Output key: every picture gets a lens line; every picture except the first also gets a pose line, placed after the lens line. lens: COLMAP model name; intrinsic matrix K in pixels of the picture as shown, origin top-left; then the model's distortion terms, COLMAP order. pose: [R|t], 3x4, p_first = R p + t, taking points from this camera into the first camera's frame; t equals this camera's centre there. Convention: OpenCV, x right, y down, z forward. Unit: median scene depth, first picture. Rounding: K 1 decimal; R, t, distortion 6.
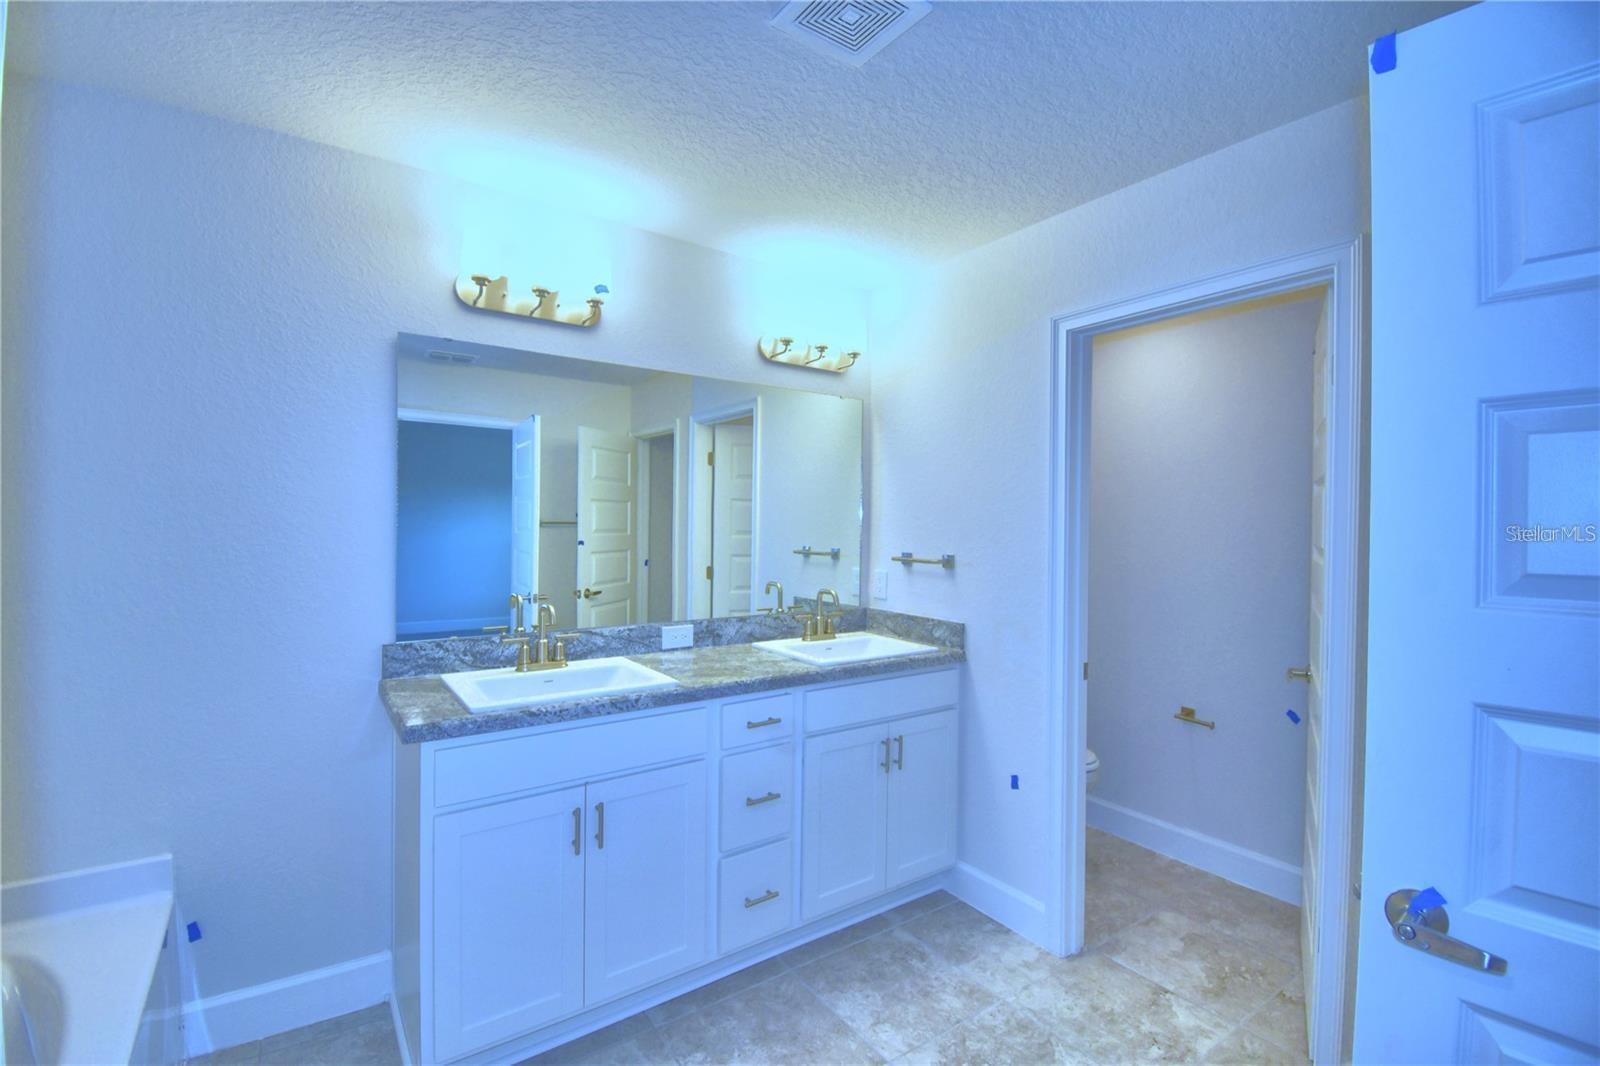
lens RADIAL K [[702.6, 0, 795.7], [0, 702.6, 524.2], [0, 0, 1]] dist [-0.006302, -0.006686]
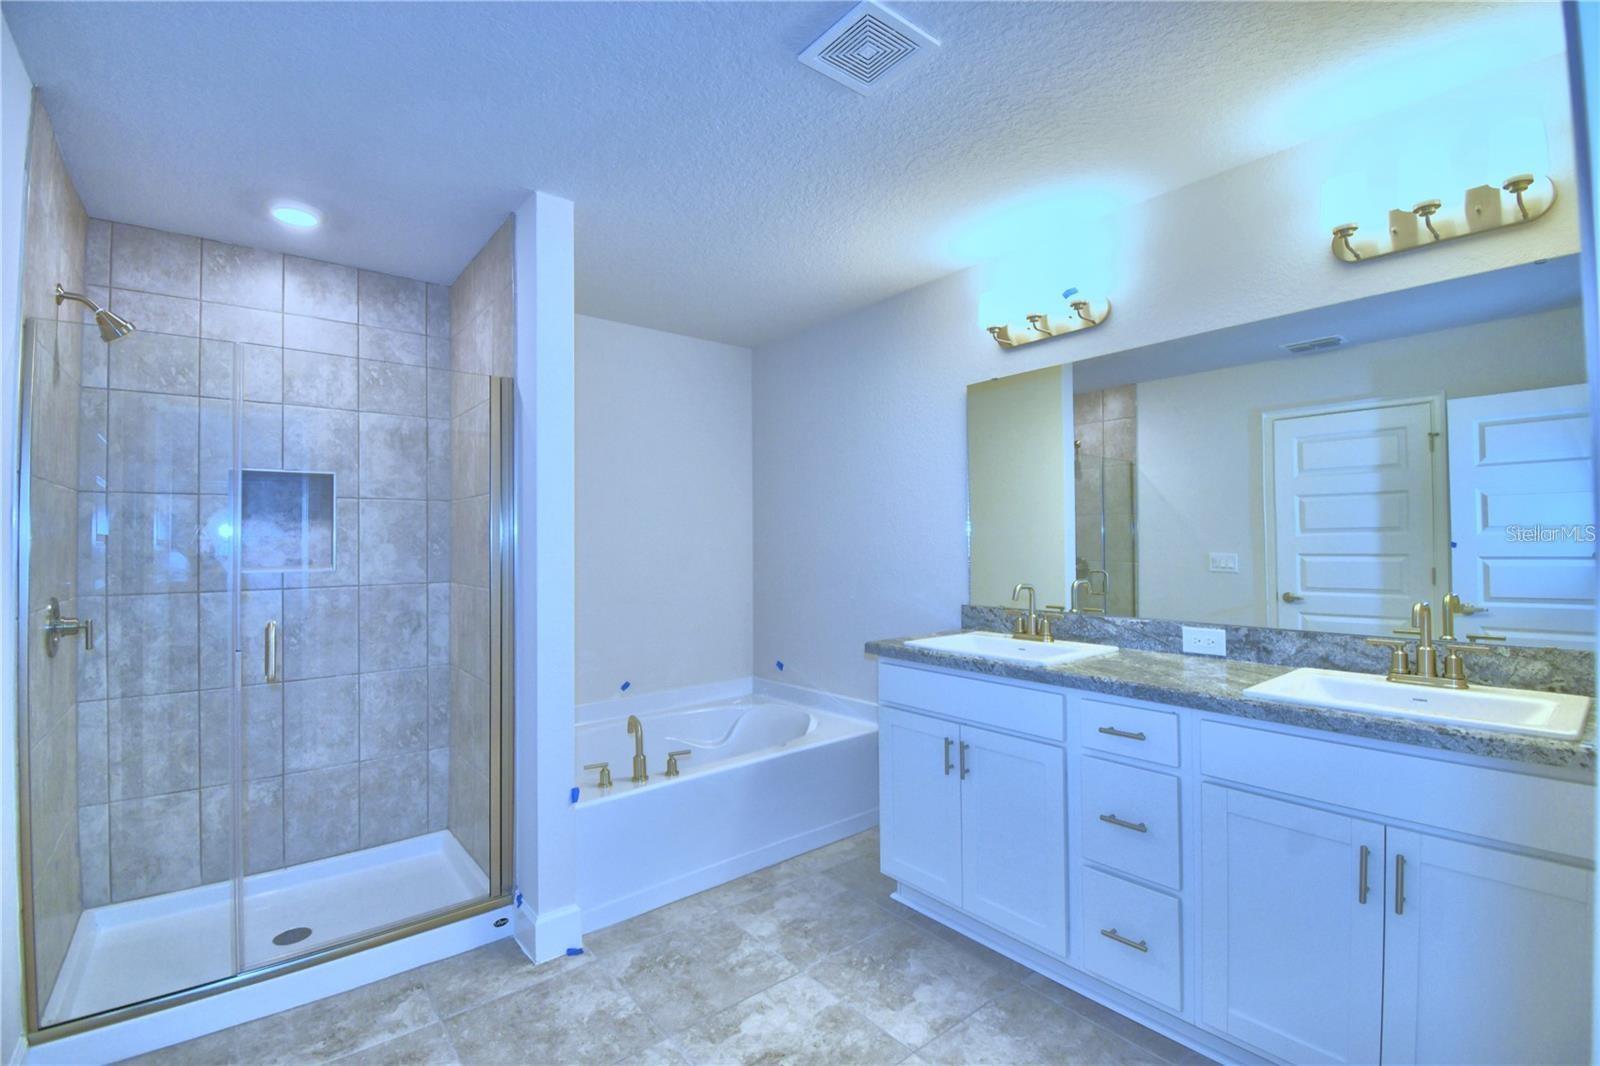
lens RADIAL K [[702.6, 0, 797.8], [0, 702.6, 529.1], [0, 0, 1]] dist [-0.006302, -0.006686]
pose [[0.057698, -0.033549, -0.997770, 0.701449], [0.008145, 0.999418, -0.033134, 0.051814], [0.998301, -0.006216, 0.057938, 0.491092]]
